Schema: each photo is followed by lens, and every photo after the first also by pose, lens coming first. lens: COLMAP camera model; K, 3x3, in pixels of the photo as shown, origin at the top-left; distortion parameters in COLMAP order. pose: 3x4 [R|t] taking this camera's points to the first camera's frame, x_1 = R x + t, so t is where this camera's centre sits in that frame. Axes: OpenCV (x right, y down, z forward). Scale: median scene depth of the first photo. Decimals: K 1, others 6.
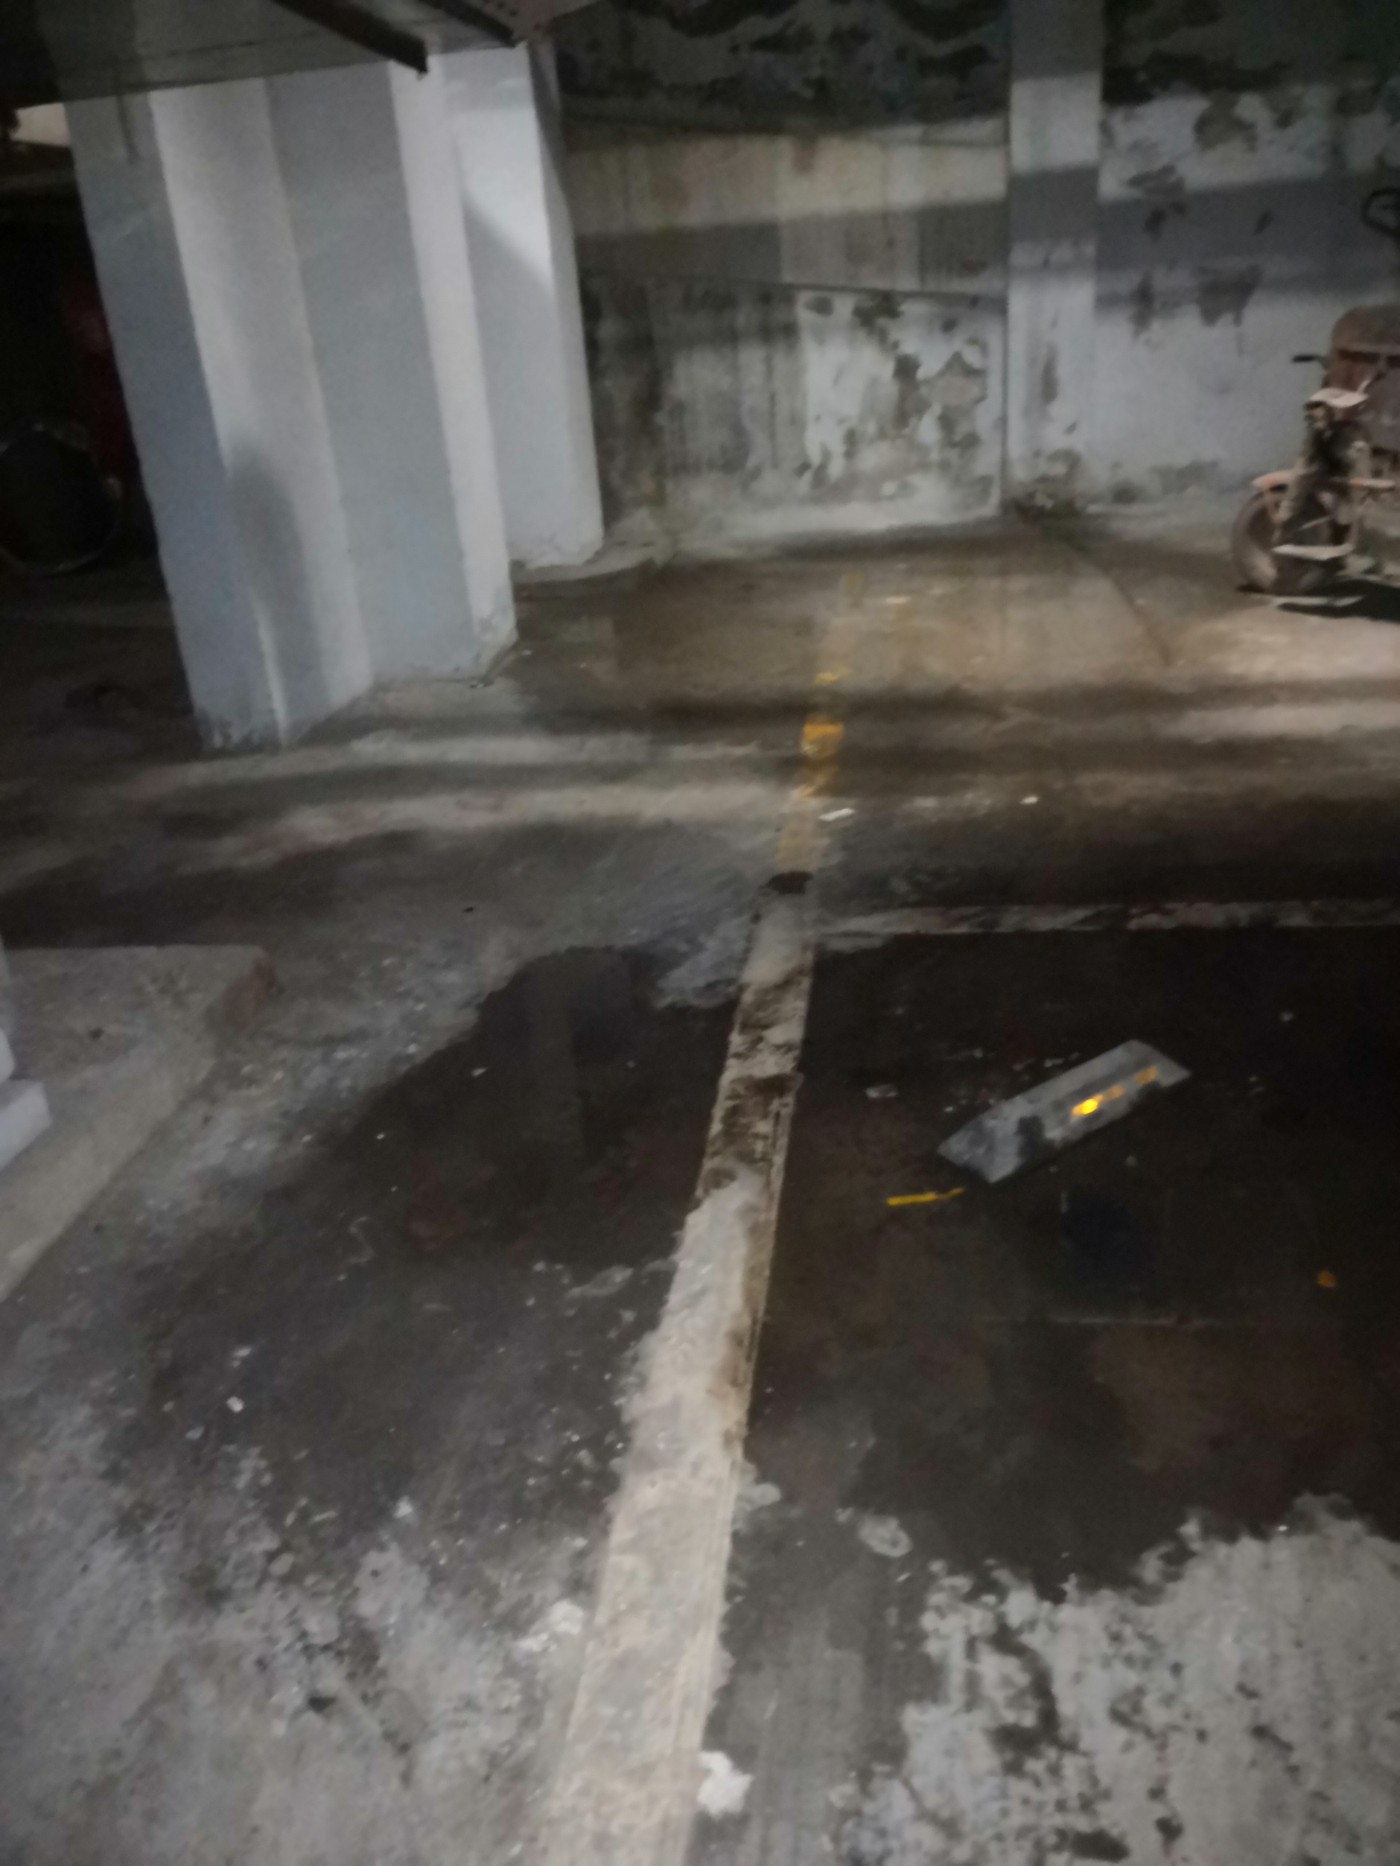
lens RADIAL K [[1447.0, 0, 682.8], [0, 1447.0, 933.2], [0, 0, 1]] dist [0.031516, -0.058422]
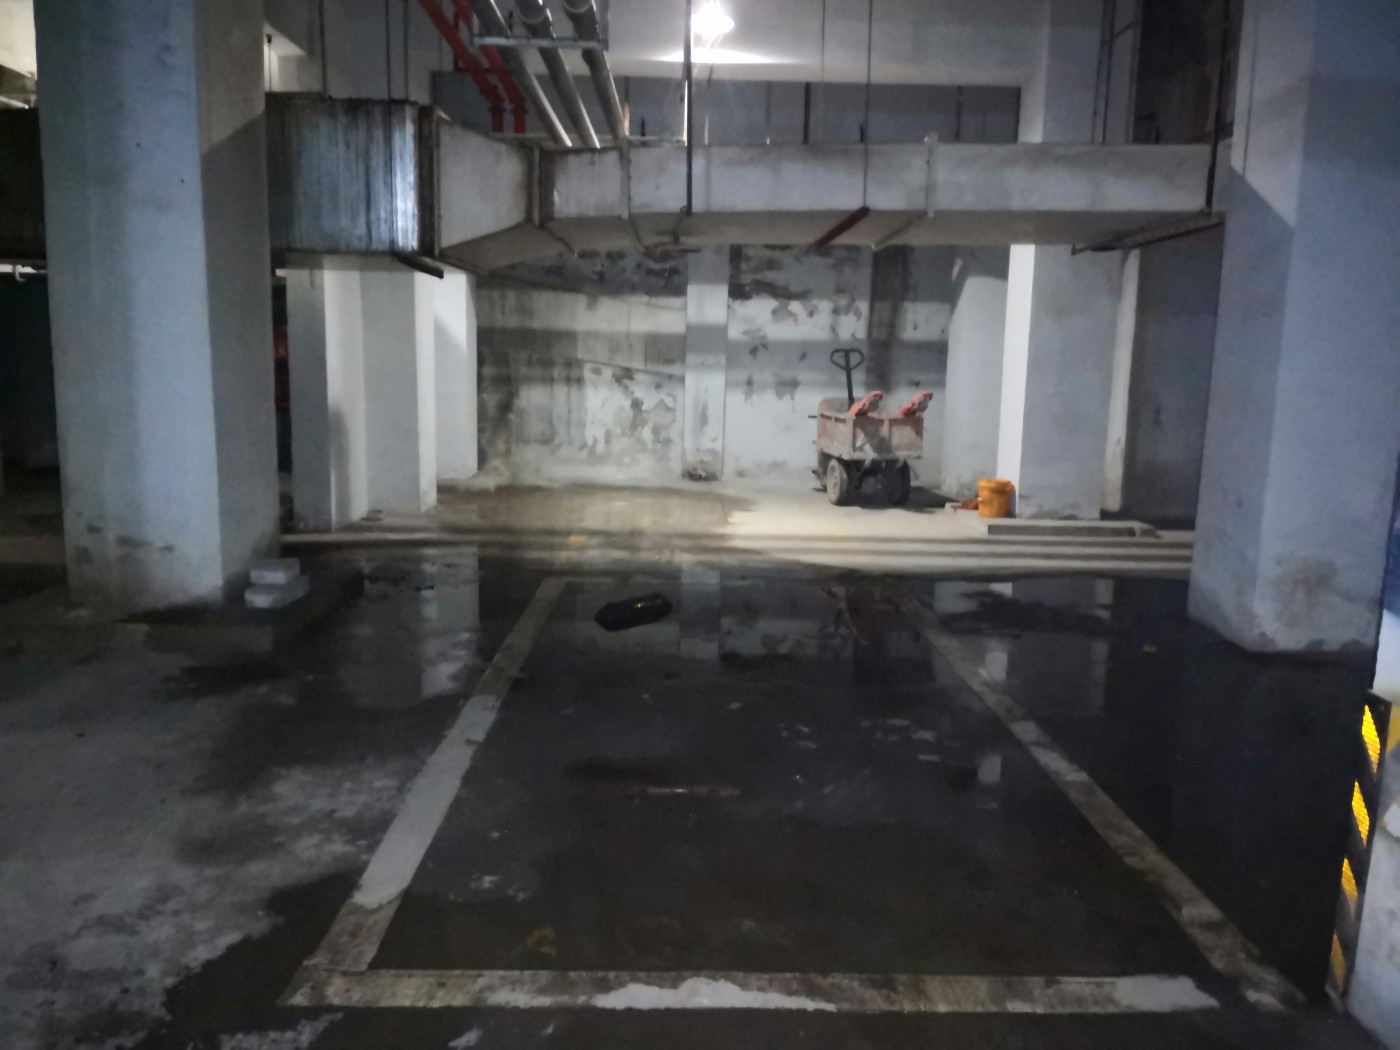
lens RADIAL K [[1085.6, 0, 701.8], [0, 1085.6, 532.5], [0, 0, 1]] dist [0.031516, -0.058422]
pose [[0.981485, 0.079060, 0.174458, -0.007072], [-0.032353, 0.966179, -0.255836, 0.171950], [-0.188784, 0.245455, 0.950848, -0.421200]]
